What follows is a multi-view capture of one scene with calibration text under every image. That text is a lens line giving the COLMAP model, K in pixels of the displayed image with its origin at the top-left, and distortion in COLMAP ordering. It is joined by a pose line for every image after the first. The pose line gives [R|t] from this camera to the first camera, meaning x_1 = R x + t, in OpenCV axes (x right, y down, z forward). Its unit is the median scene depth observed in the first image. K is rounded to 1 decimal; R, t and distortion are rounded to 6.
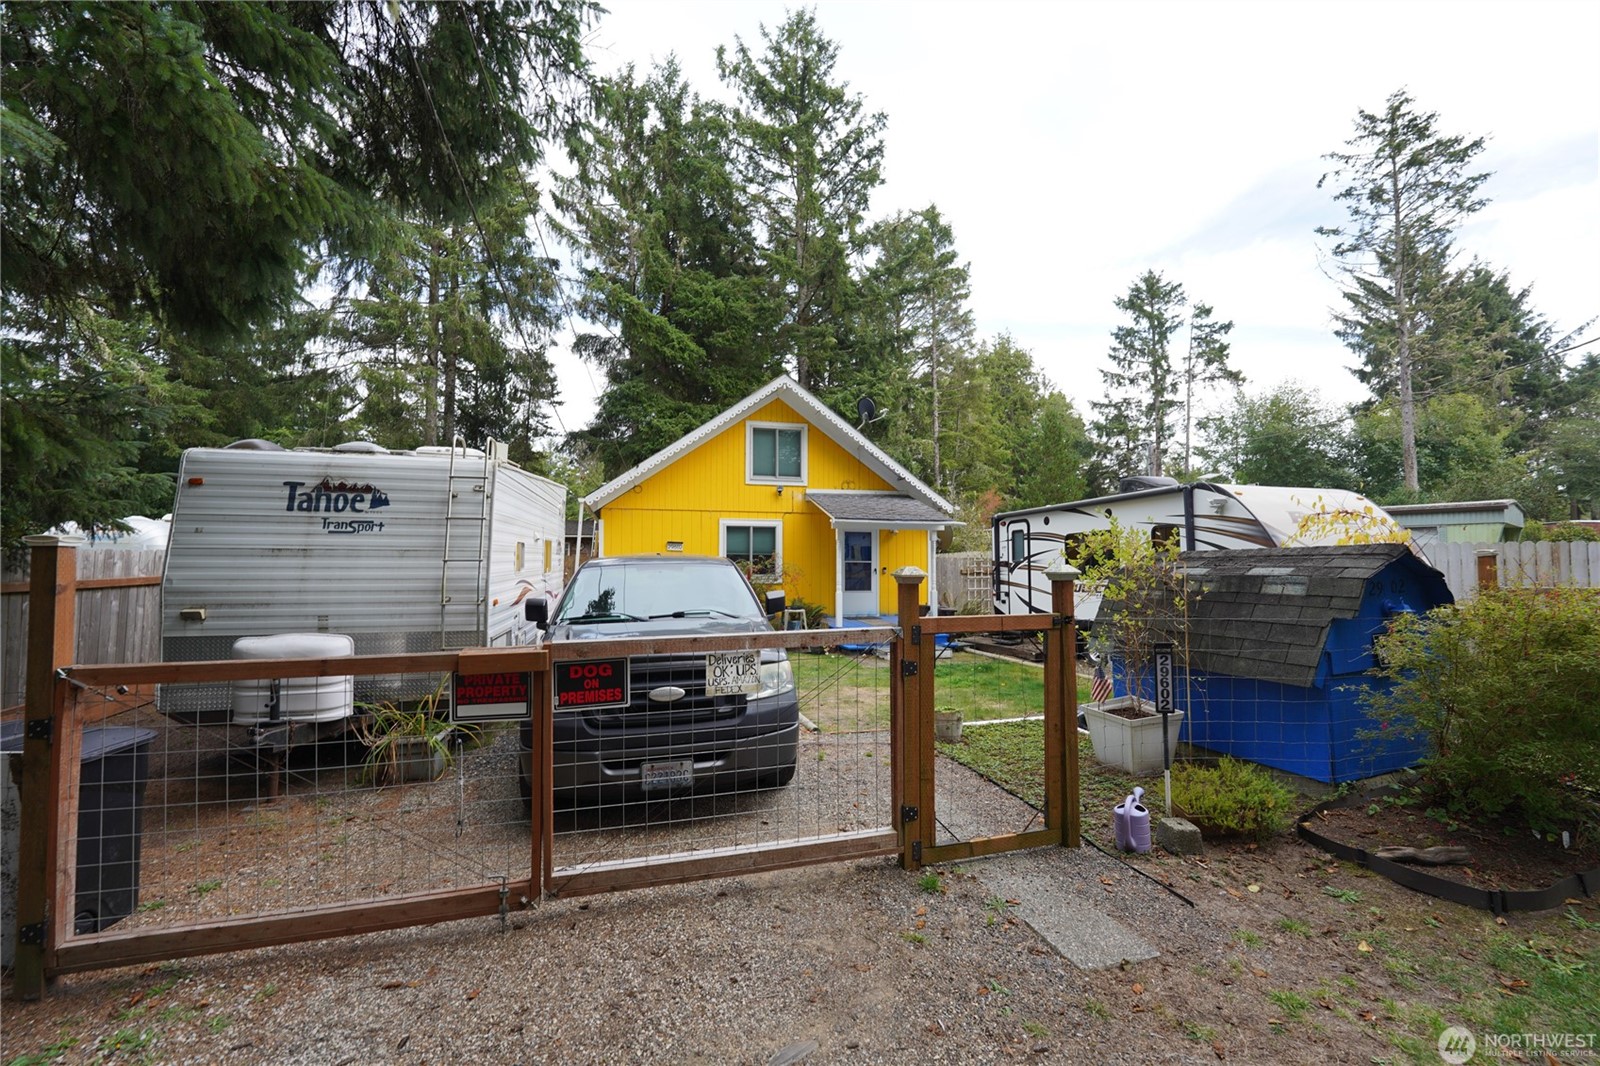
lens RADIAL K [[649.3, 0, 809.6], [0, 649.3, 535.5], [0, 0, 1]] dist [-0.008554, -0.002991]
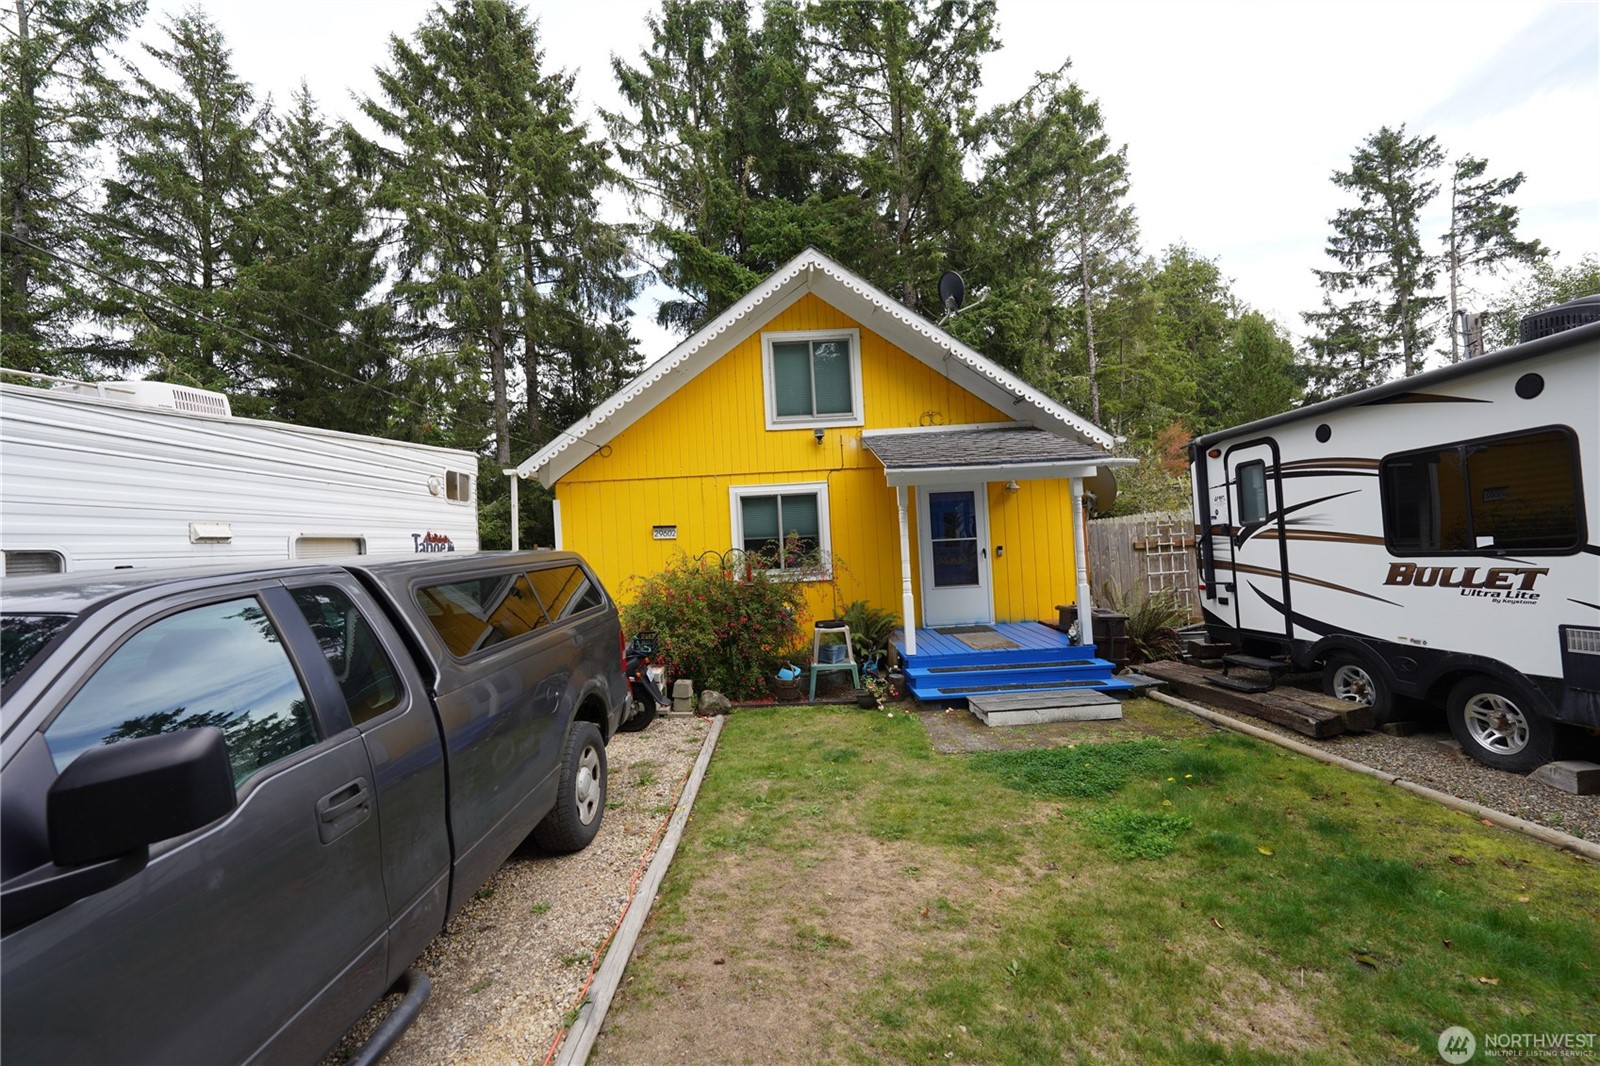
lens RADIAL K [[649.3, 0, 809.6], [0, 649.3, 535.5], [0, 0, 1]] dist [-0.008554, -0.002991]
pose [[0.970109, -0.058105, -0.235609, 0.032218], [0.065563, 0.997561, 0.023938, 0.004589], [0.233644, -0.038670, 0.971553, 0.133462]]
